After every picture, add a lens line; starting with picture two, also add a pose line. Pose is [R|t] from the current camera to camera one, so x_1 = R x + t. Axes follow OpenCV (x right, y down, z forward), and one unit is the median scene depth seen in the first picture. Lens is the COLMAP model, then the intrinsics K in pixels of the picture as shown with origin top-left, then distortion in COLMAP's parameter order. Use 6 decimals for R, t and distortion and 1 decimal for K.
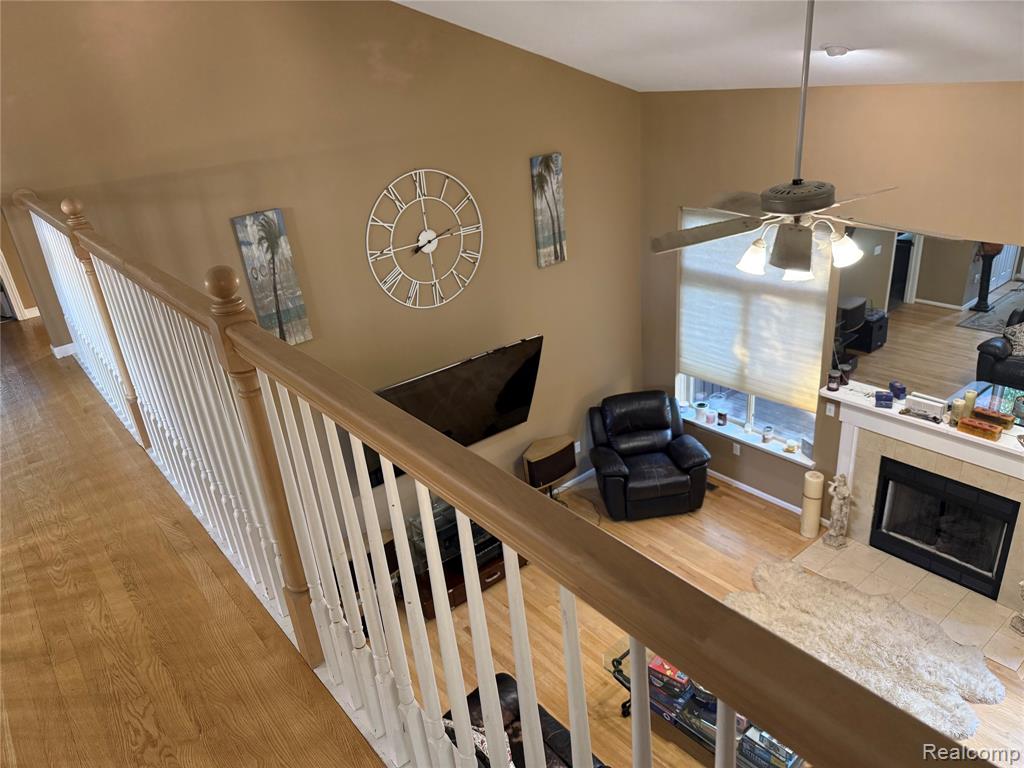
lens RADIAL K [[725.7, 0, 522.5], [0, 725.7, 392.0], [0, 0, 1]] dist [0.059157, -0.084705]
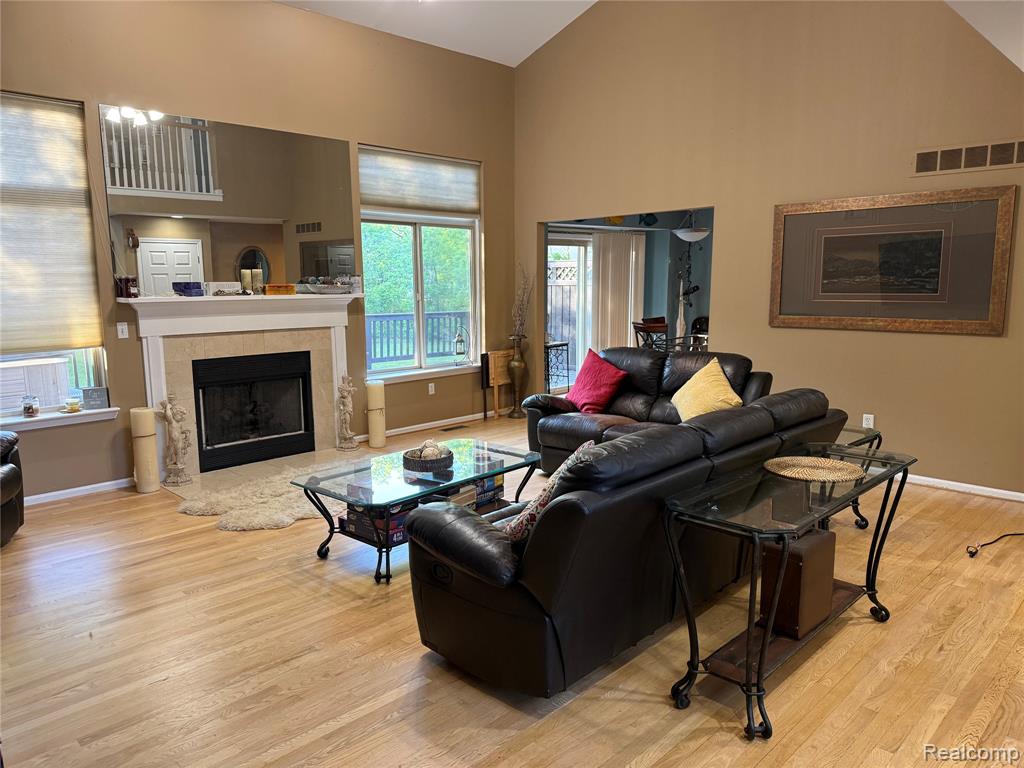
lens RADIAL K [[725.7, 0, 522.4], [0, 725.7, 389.4], [0, 0, 1]] dist [0.059157, -0.084705]
pose [[-0.116381, -0.059069, 0.991447, -0.618540], [0.431558, 0.896065, 0.104045, 0.251702], [-0.894546, 0.439975, -0.078794, 0.860777]]
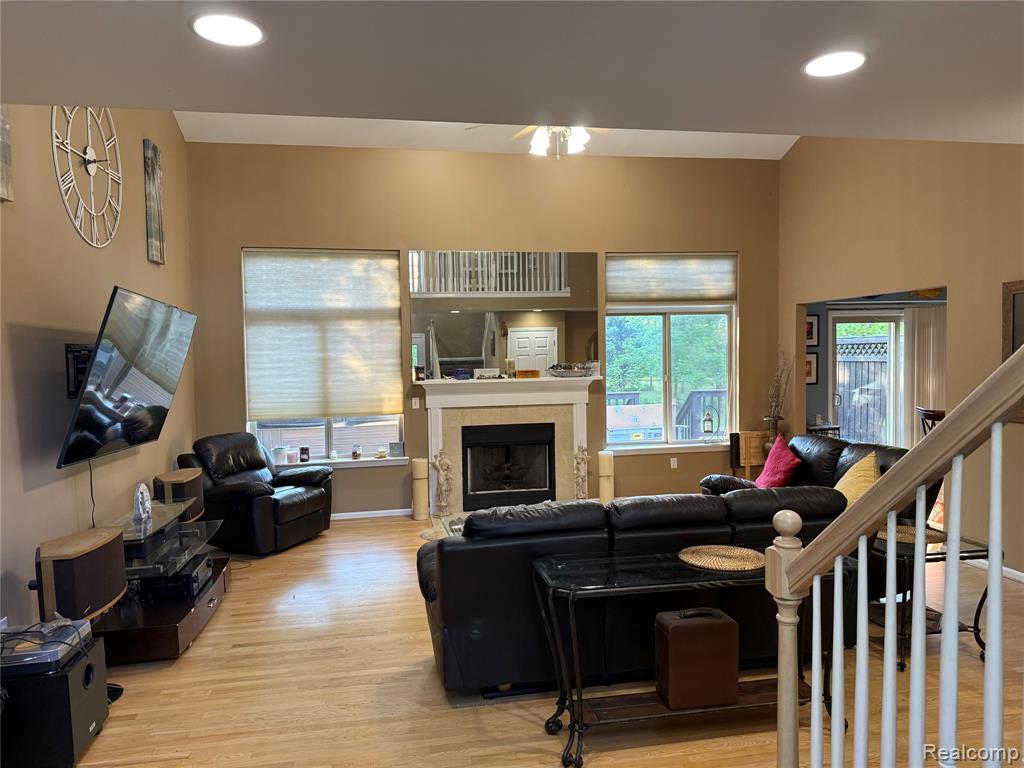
lens RADIAL K [[725.7, 0, 512.2], [0, 725.7, 385.3], [0, 0, 1]] dist [0.059157, -0.084705]
pose [[0.478039, 0.042848, 0.877293, -0.716529], [0.345545, 0.909095, -0.232690, 0.423846], [-0.807513, 0.414379, 0.419777, 0.442493]]
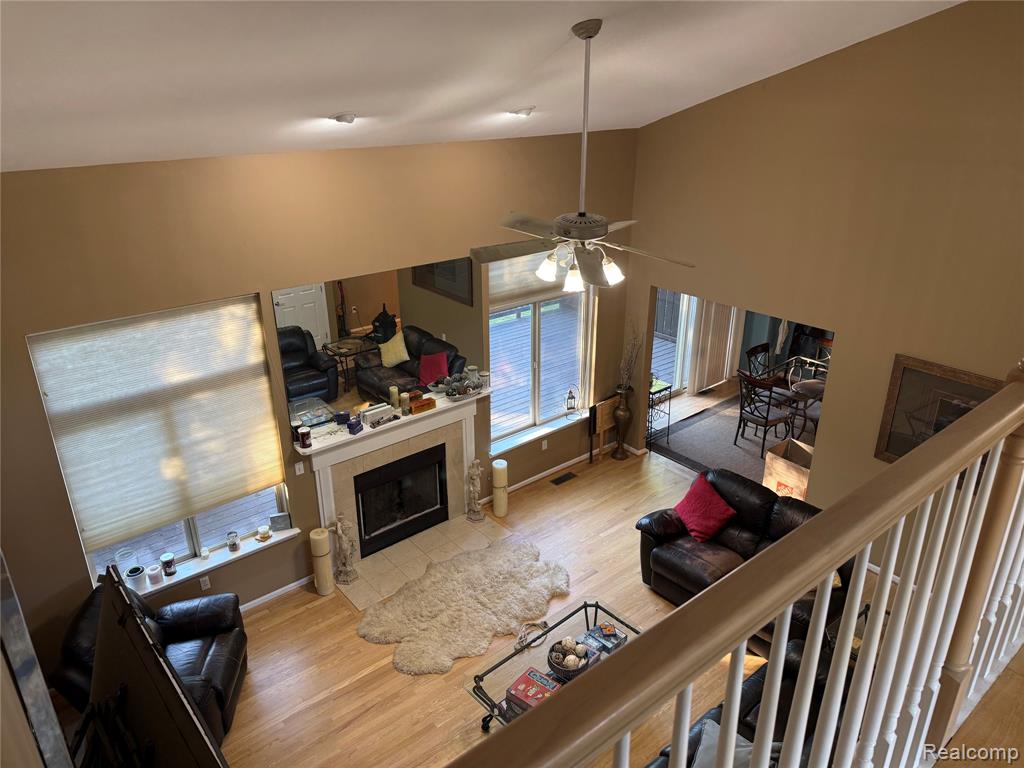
lens RADIAL K [[725.7, 0, 516.4], [0, 725.7, 375.5], [0, 0, 1]] dist [0.059157, -0.084705]
pose [[-0.013088, -0.296592, 0.954915, -0.638061], [0.424425, 0.863050, 0.273877, -0.296824], [-0.905369, 0.408874, 0.114585, 0.713007]]
